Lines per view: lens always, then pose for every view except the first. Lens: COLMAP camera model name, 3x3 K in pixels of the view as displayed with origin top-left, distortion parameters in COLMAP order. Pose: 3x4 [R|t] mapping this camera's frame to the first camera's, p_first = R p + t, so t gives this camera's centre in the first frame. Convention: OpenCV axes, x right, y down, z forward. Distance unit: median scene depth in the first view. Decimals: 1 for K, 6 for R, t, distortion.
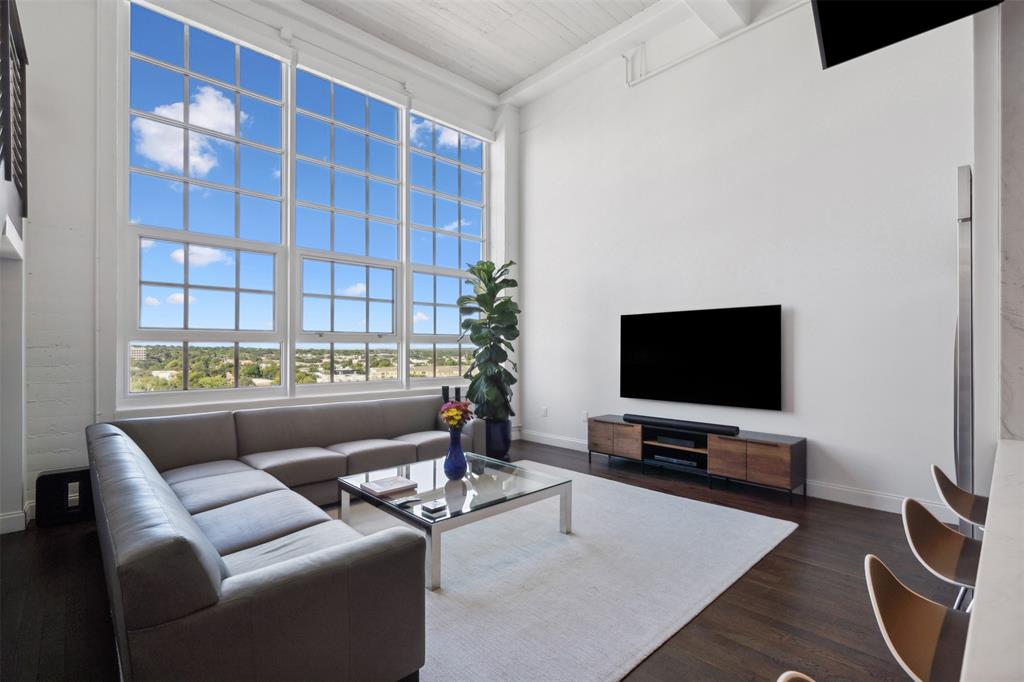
lens RADIAL K [[479.1, 0, 503.8], [0, 479.1, 344.7], [0, 0, 1]] dist [-0.003900, 0.000783]
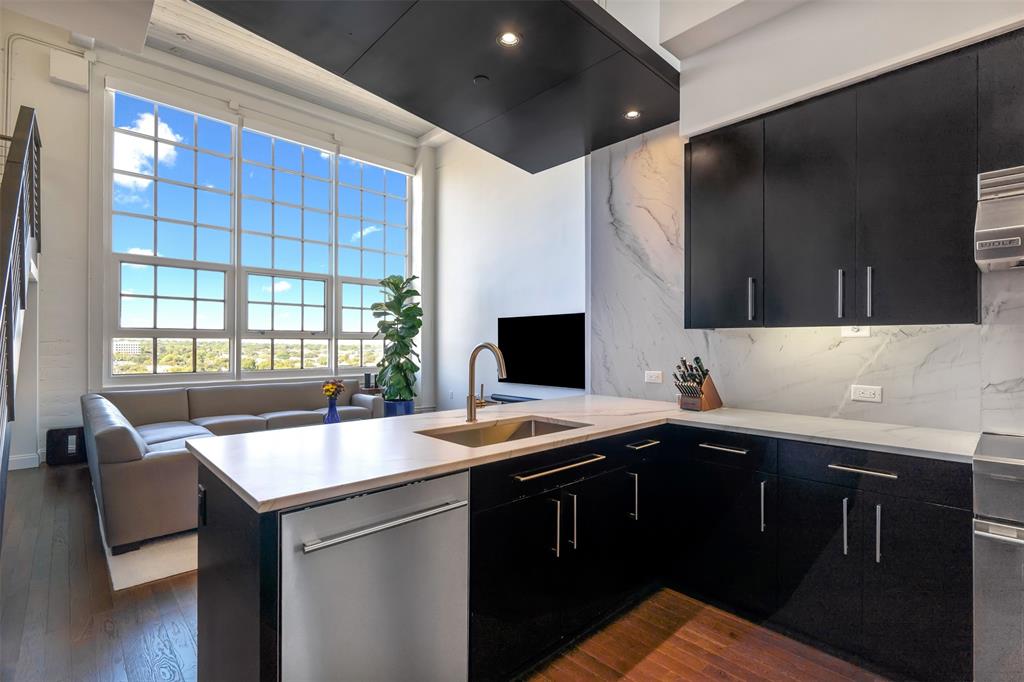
lens RADIAL K [[479.1, 0, 501.5], [0, 479.1, 340.0], [0, 0, 1]] dist [-0.003900, 0.000783]
pose [[0.999990, 0.002574, 0.003605, 0.247723], [-0.002573, 0.999997, -0.000378, -0.002288], [-0.003606, 0.000369, 0.999993, -0.284788]]
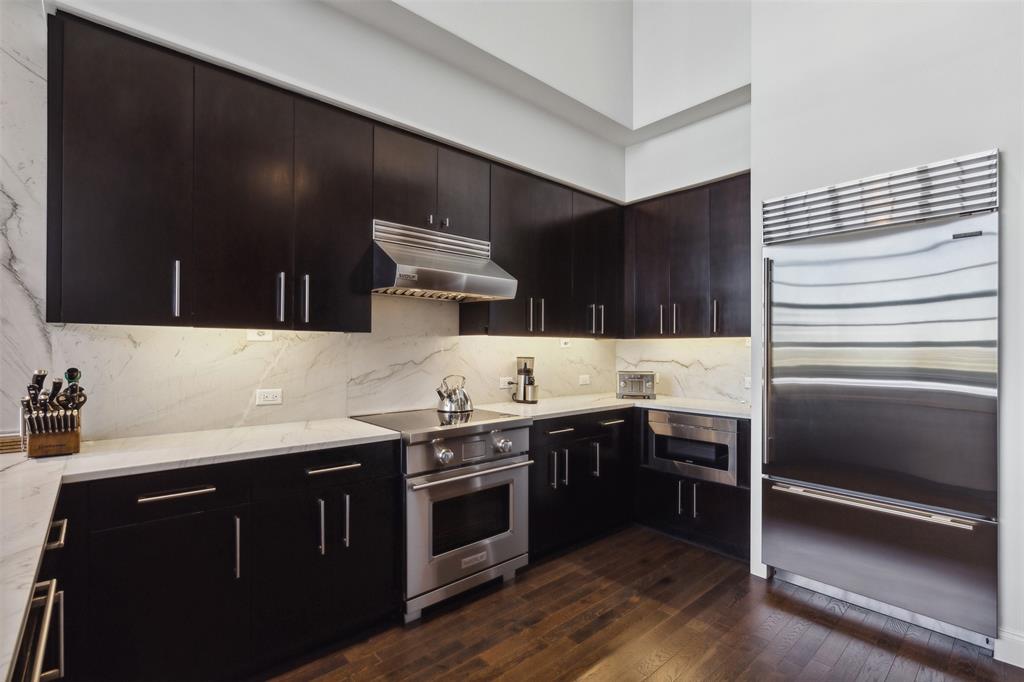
lens RADIAL K [[479.1, 0, 514.9], [0, 479.1, 347.7], [0, 0, 1]] dist [-0.003900, 0.000783]
pose [[0.004495, 0.002410, 0.999987, 0.141628], [-0.011465, 0.999931, -0.002359, -0.001637], [-0.999924, -0.011454, 0.004522, -0.076832]]
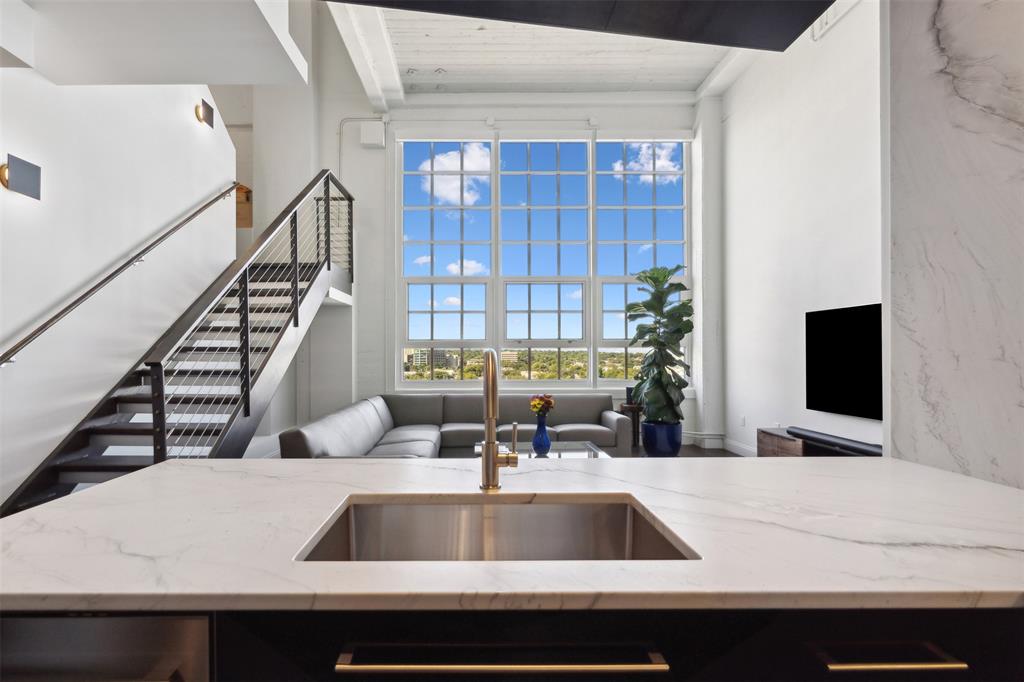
lens RADIAL K [[479.1, 0, 474.0], [0, 479.1, 353.7], [0, 0, 1]] dist [-0.003900, 0.000783]
pose [[0.735450, -0.000631, -0.677579, 0.385447], [0.007886, 0.999940, 0.007628, 0.000399], [0.677533, -0.010953, 0.735410, -0.033585]]
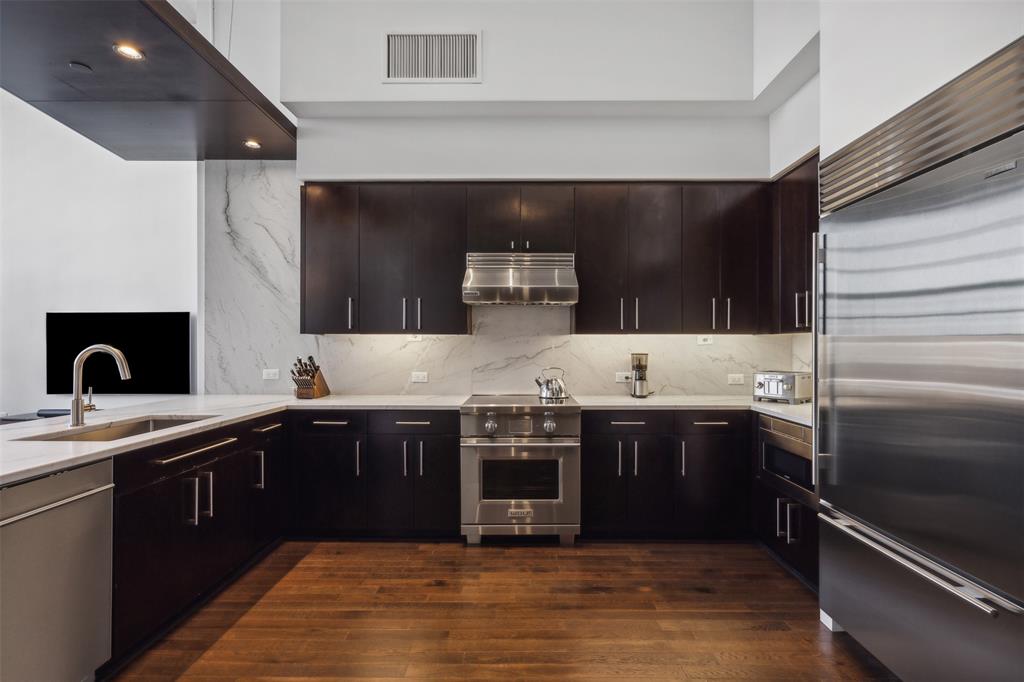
lens RADIAL K [[479.1, 0, 526.2], [0, 479.1, 346.4], [0, 0, 1]] dist [-0.003900, 0.000783]
pose [[0.670534, 0.001654, 0.741877, 0.174536], [-0.006731, 0.999970, 0.003855, -0.002603], [-0.741848, -0.007578, 0.670525, -0.423408]]
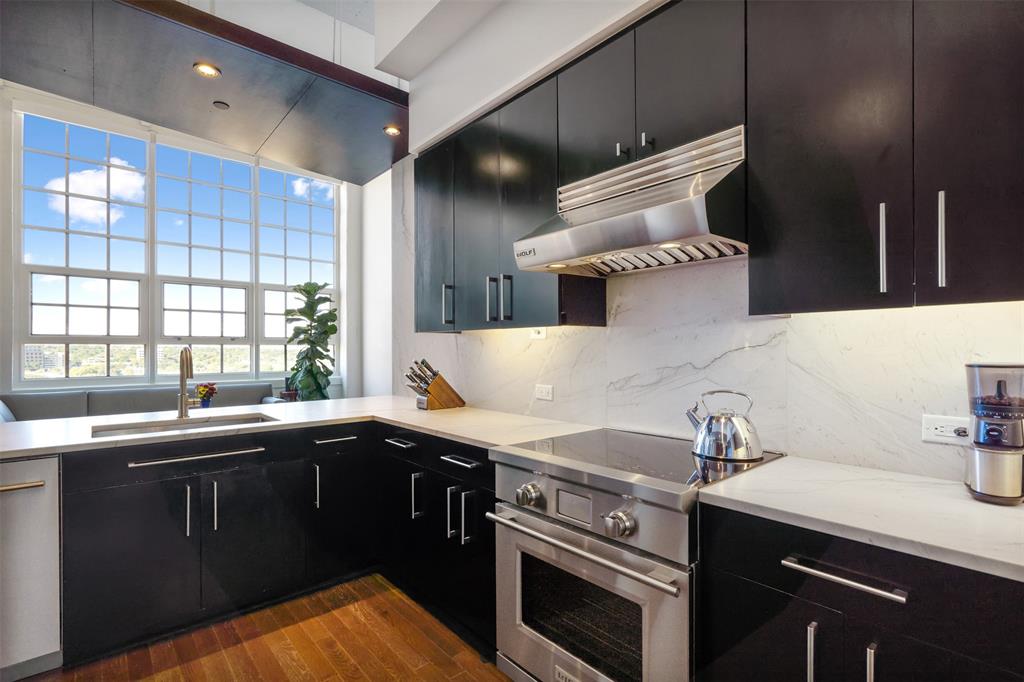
lens RADIAL K [[479.1, 0, 505.0], [0, 479.1, 347.0], [0, 0, 1]] dist [-0.003900, 0.000783]
pose [[0.999496, -0.001280, -0.031735, 0.561217], [0.001384, 0.999994, 0.003260, 0.000007], [0.031730, -0.003302, 0.999491, -0.316692]]
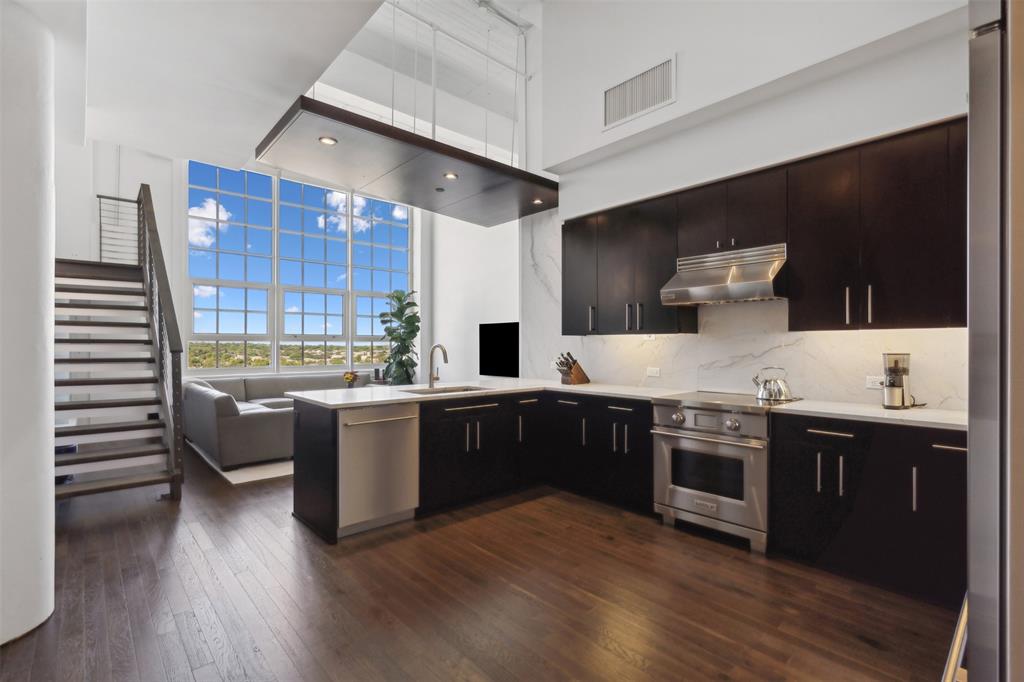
lens RADIAL K [[479.1, 0, 505.1], [0, 479.1, 346.1], [0, 0, 1]] dist [-0.003900, 0.000783]
pose [[0.999907, 0.000314, -0.013637, 0.353816], [-0.000174, 0.999947, 0.010257, -0.004534], [0.013640, -0.010253, 0.999854, -0.628927]]
